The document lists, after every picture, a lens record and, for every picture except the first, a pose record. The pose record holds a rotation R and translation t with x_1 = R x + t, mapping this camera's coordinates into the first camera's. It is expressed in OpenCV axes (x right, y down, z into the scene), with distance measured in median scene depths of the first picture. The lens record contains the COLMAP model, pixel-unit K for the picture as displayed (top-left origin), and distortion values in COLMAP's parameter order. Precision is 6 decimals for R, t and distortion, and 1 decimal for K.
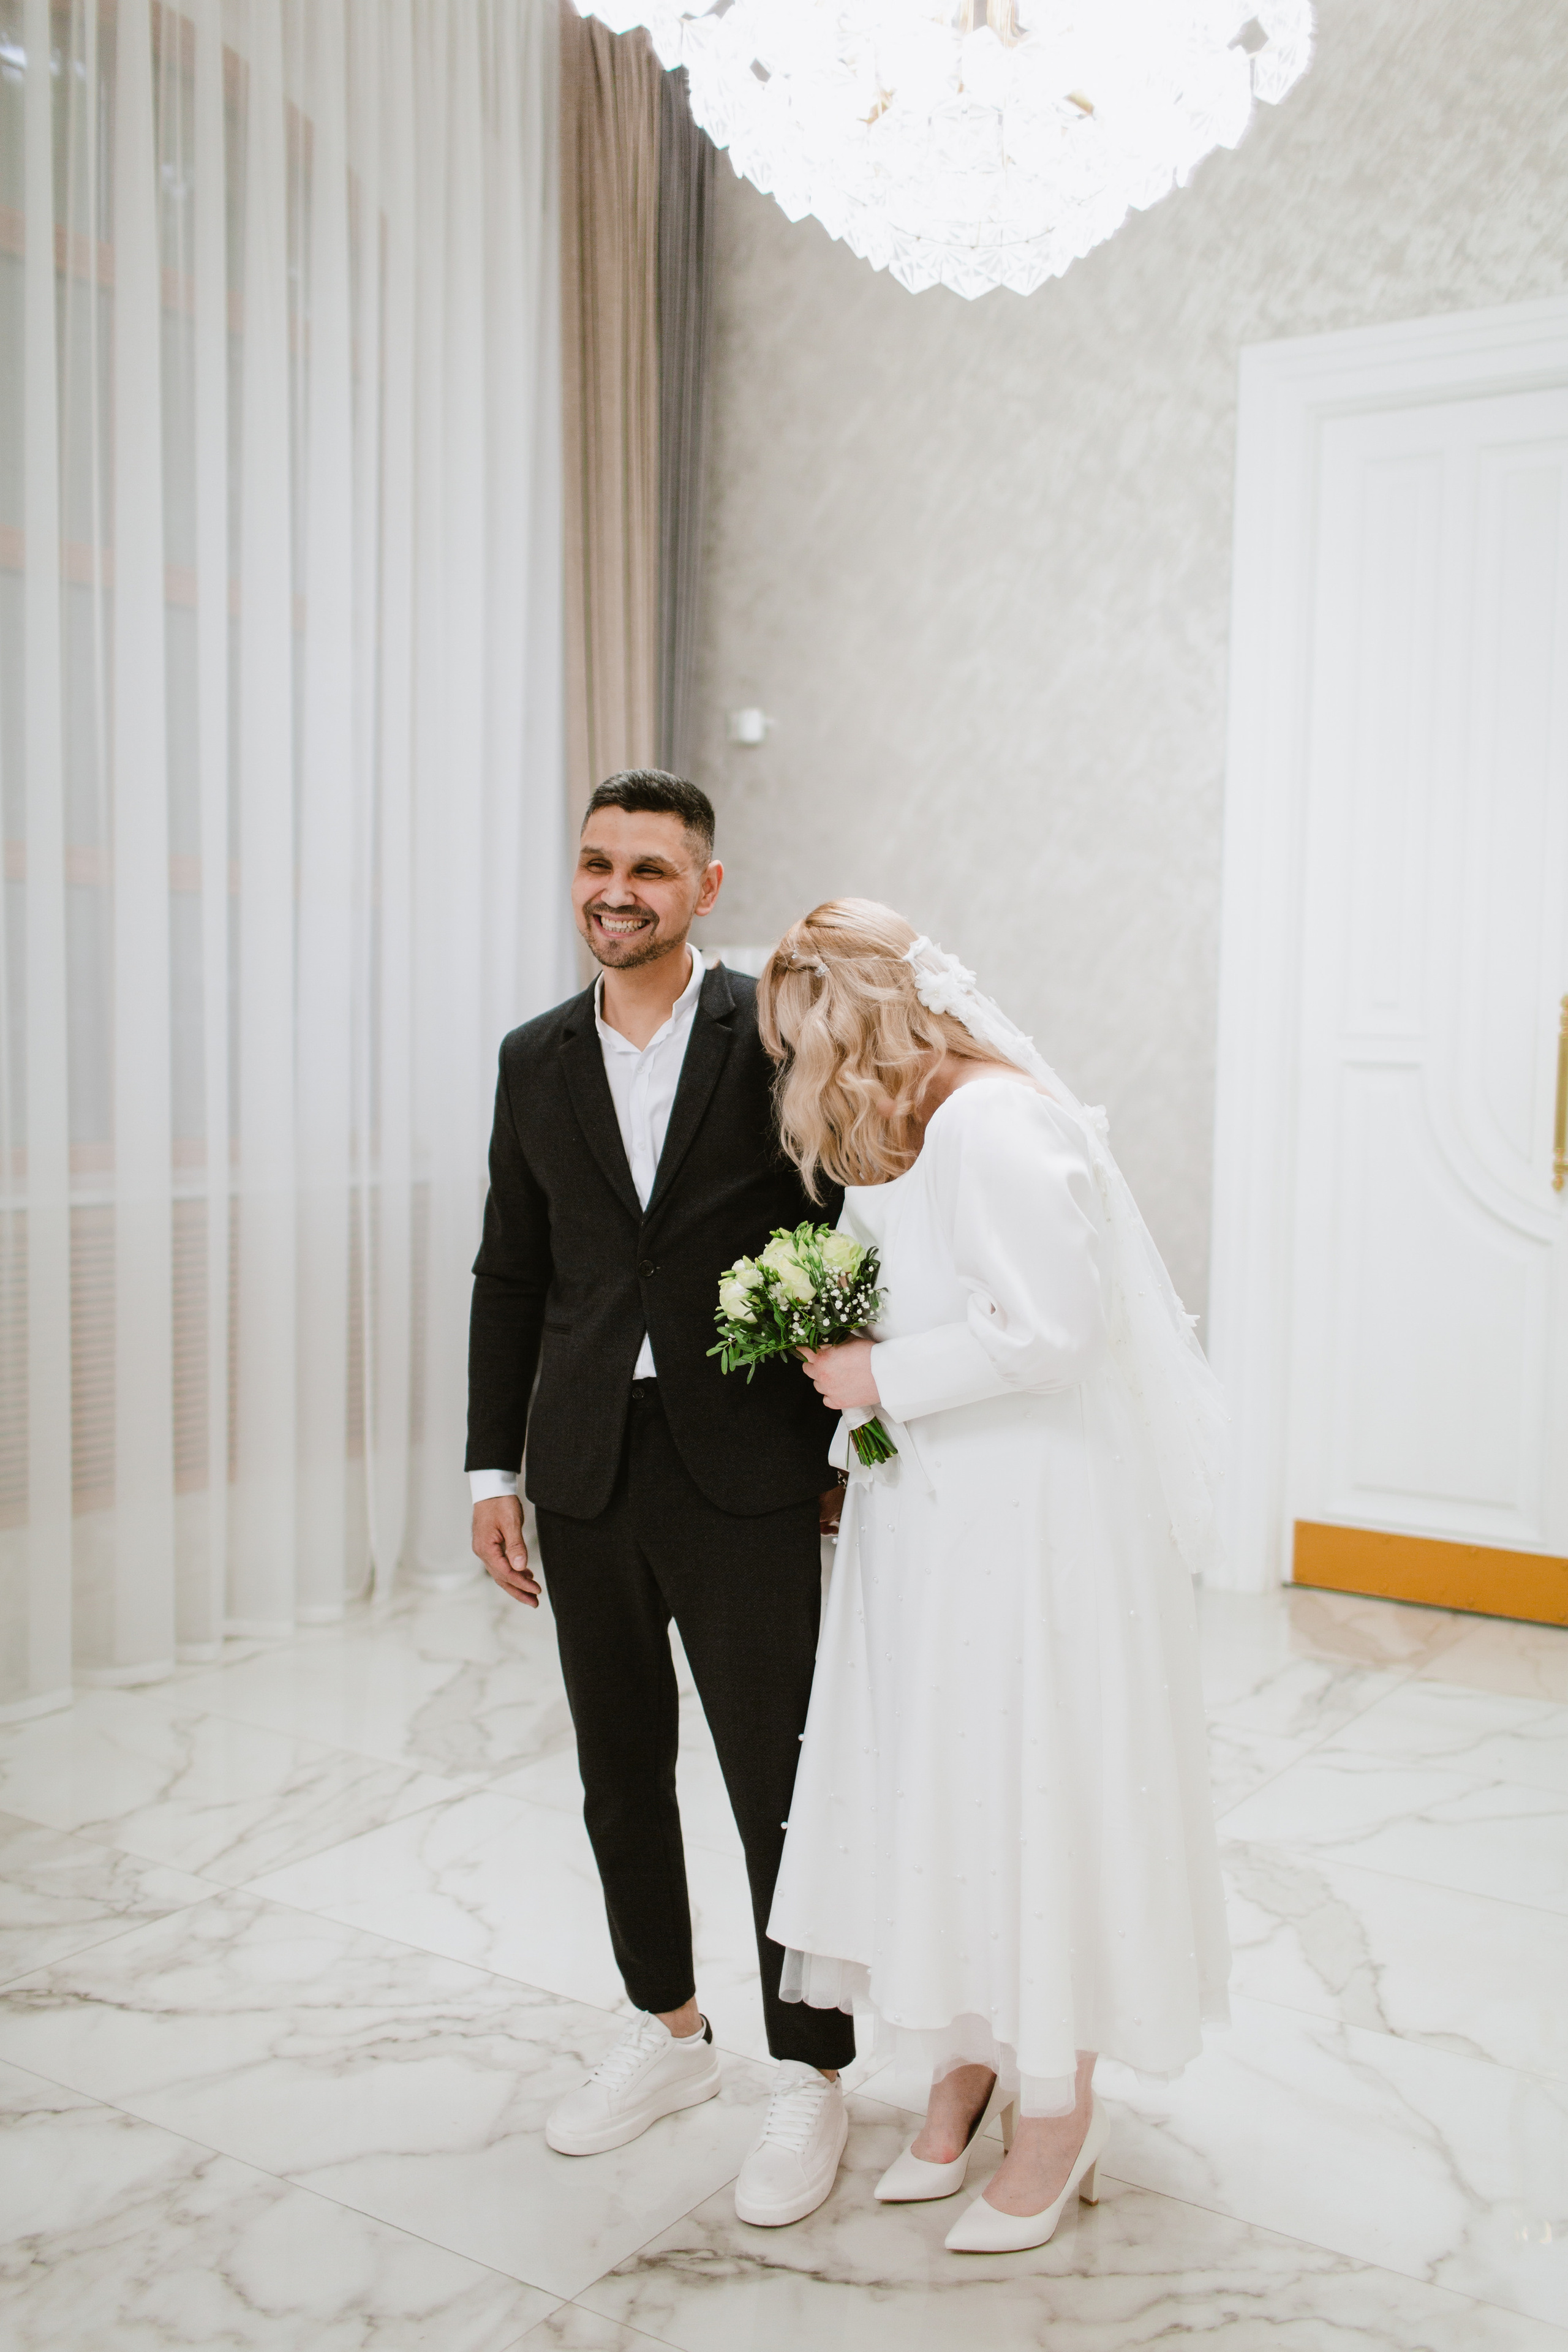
lens RADIAL K [[2245.3, 0, 784.0], [0, 2245.3, 1176.0], [0, 0, 1]] dist [0.002072, 0.011311]
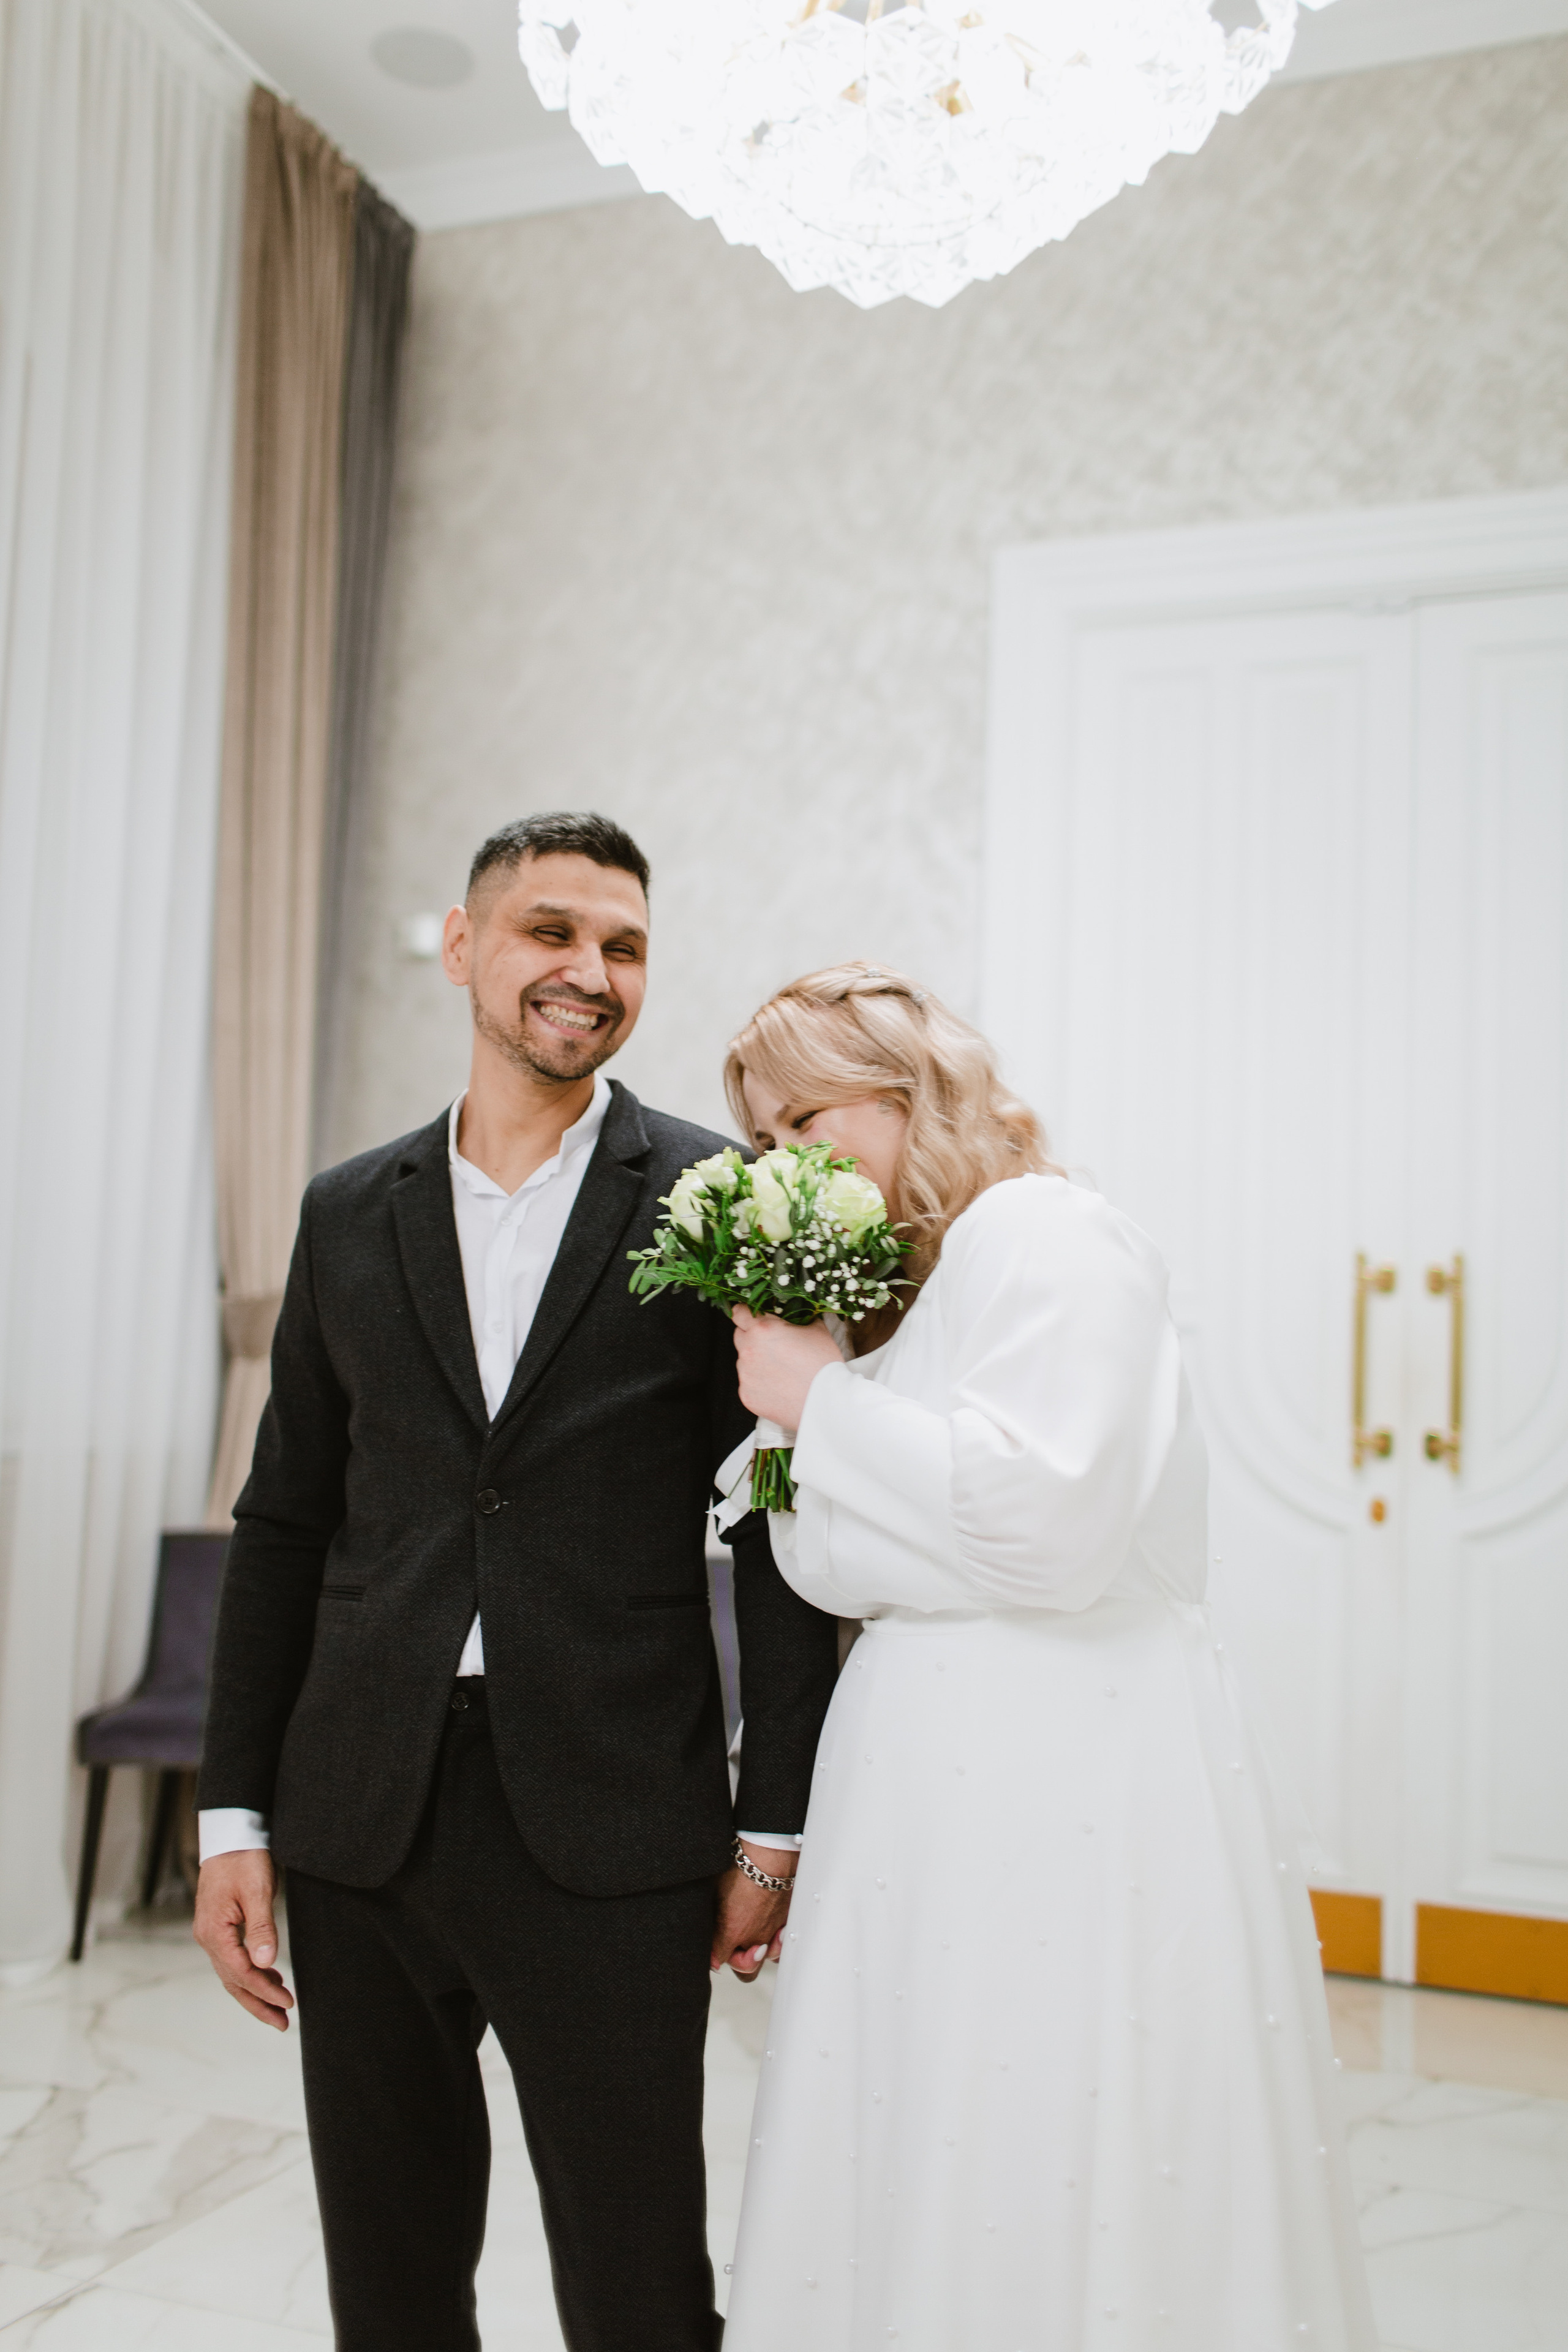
lens RADIAL K [[2196.5, 0, 749.3], [0, 2196.5, 1167.9], [0, 0, 1]] dist [0.038163, 0.000867]
pose [[0.978092, 0.035013, 0.205209, -0.077813], [-0.003527, 0.988400, -0.151833, 0.023871], [-0.208145, 0.147783, 0.966869, 0.188020]]
